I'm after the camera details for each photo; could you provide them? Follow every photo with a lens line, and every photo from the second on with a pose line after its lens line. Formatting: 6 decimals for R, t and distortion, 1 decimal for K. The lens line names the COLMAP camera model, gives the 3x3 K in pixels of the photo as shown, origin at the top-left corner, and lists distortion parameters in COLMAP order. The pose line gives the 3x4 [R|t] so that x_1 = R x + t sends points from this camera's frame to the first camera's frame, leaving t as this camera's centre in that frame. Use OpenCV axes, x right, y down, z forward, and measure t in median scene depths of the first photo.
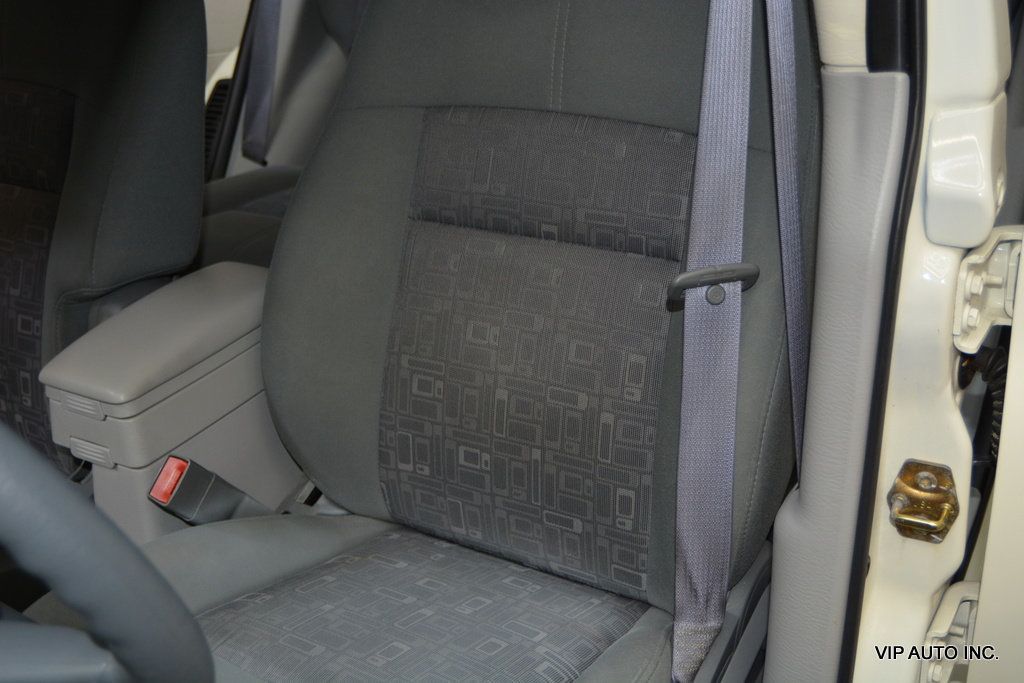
lens RADIAL K [[1268.0, 0, 512.0], [0, 1268.0, 341.5], [0, 0, 1]] dist [-0.009092, 0.018772]
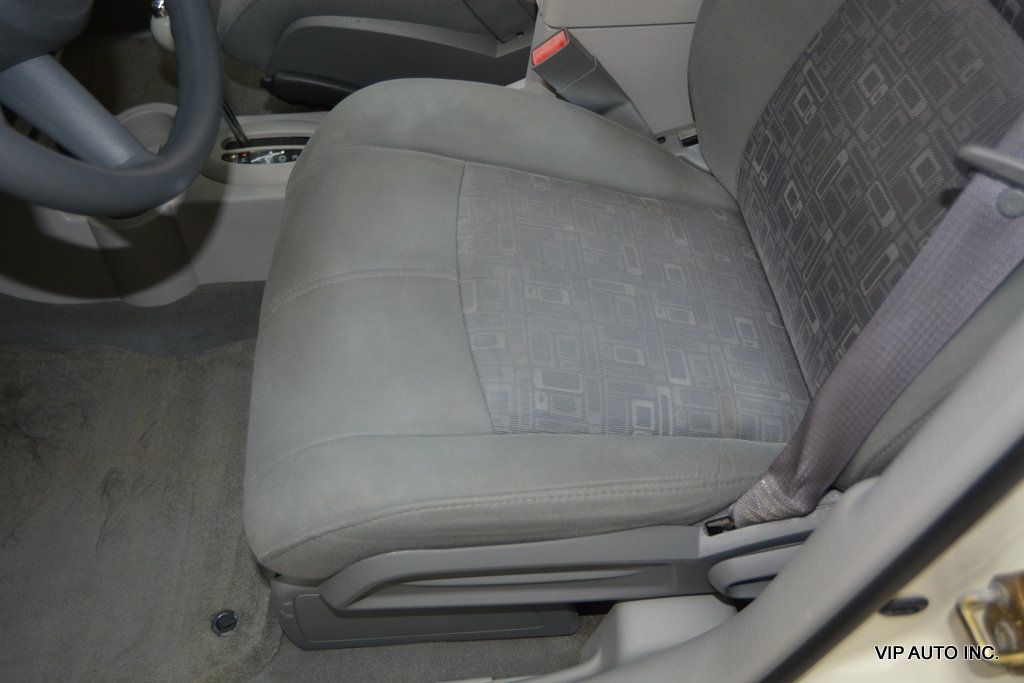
lens RADIAL K [[899.0, 0, 512.0], [0, 899.0, 341.5], [0, 0, 1]] dist [-0.004264, 0.000398]
pose [[0.566318, 0.669902, -0.480120, 0.246502], [-0.386132, 0.730304, 0.563523, -0.127500], [0.728138, -0.133744, 0.672255, 0.401264]]
